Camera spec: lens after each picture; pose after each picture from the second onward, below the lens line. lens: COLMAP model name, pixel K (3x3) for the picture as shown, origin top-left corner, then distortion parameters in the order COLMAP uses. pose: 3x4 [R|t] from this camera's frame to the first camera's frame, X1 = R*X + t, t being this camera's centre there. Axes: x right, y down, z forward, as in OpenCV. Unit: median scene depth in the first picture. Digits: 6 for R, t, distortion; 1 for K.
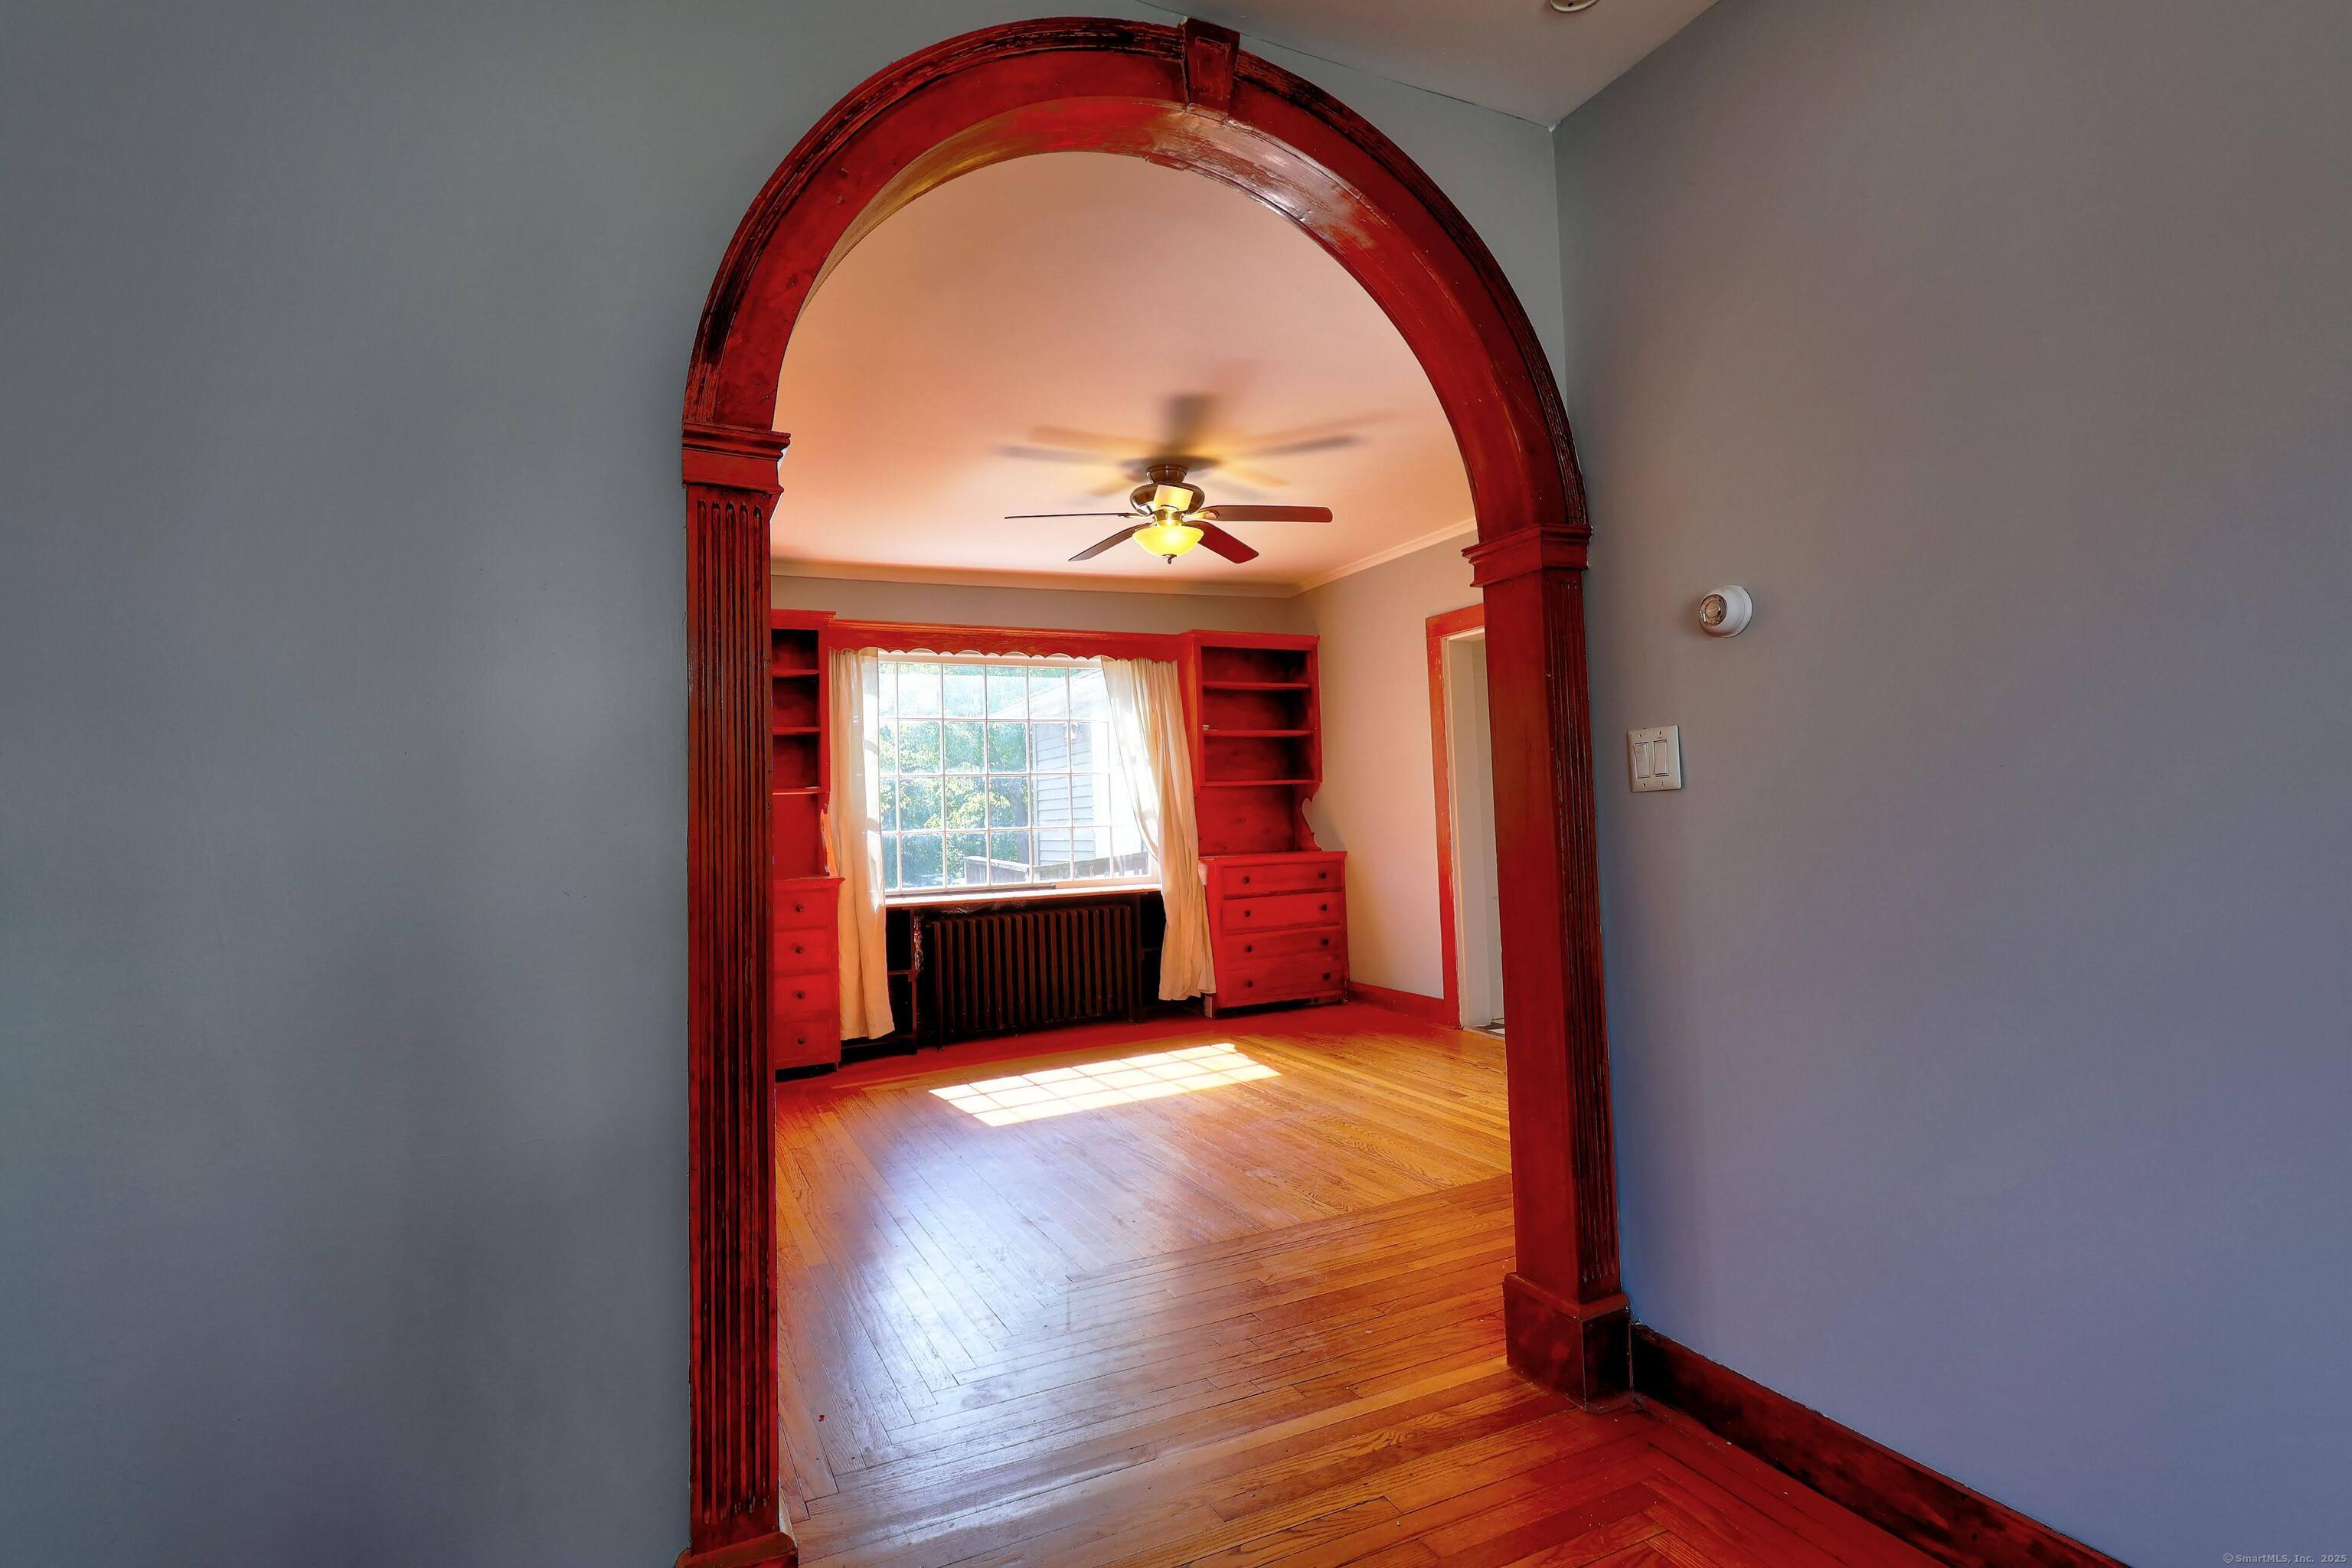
lens RADIAL K [[1138.8, 0, 1195.4], [0, 1138.8, 761.0], [0, 0, 1]] dist [0.002447, -0.001557]
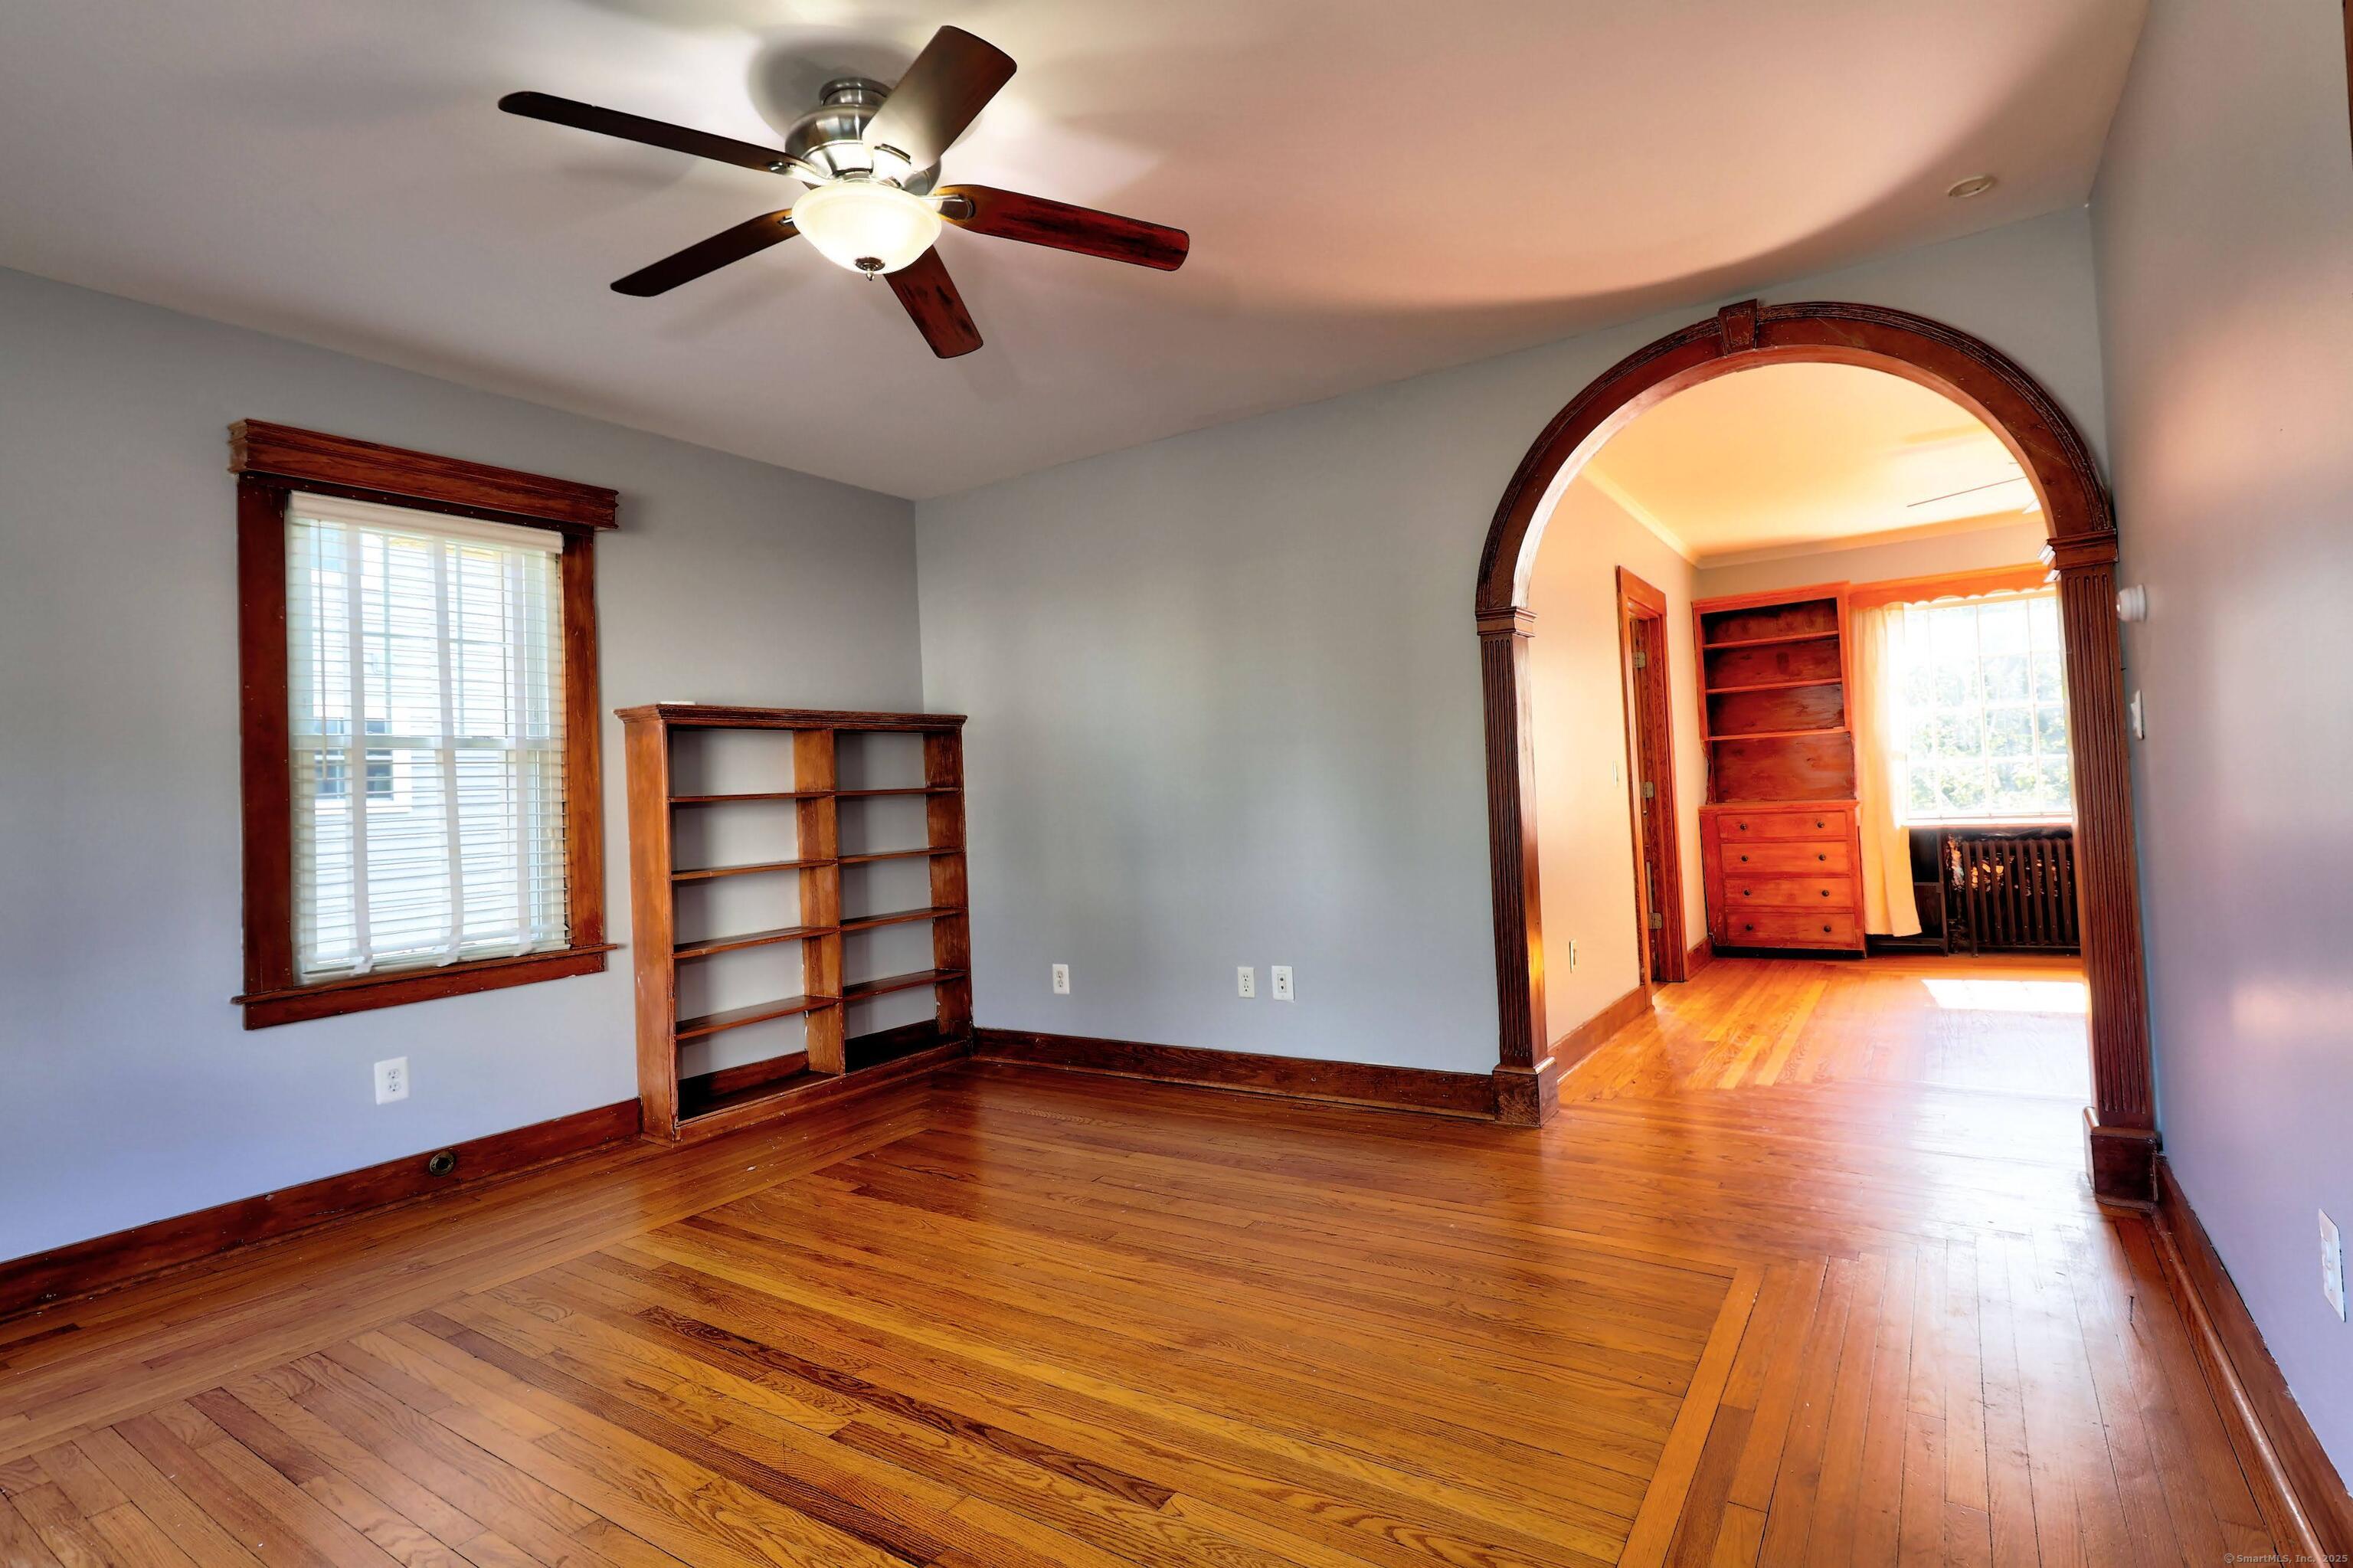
lens RADIAL K [[1139.3, 0, 1194.0], [0, 1139.3, 758.4], [0, 0, 1]] dist [0.002447, -0.001557]
pose [[0.503389, -0.017937, -0.863874, 0.373636], [0.074773, 0.996938, 0.022871, -0.023488], [0.860819, -0.076107, 0.503189, -0.213199]]
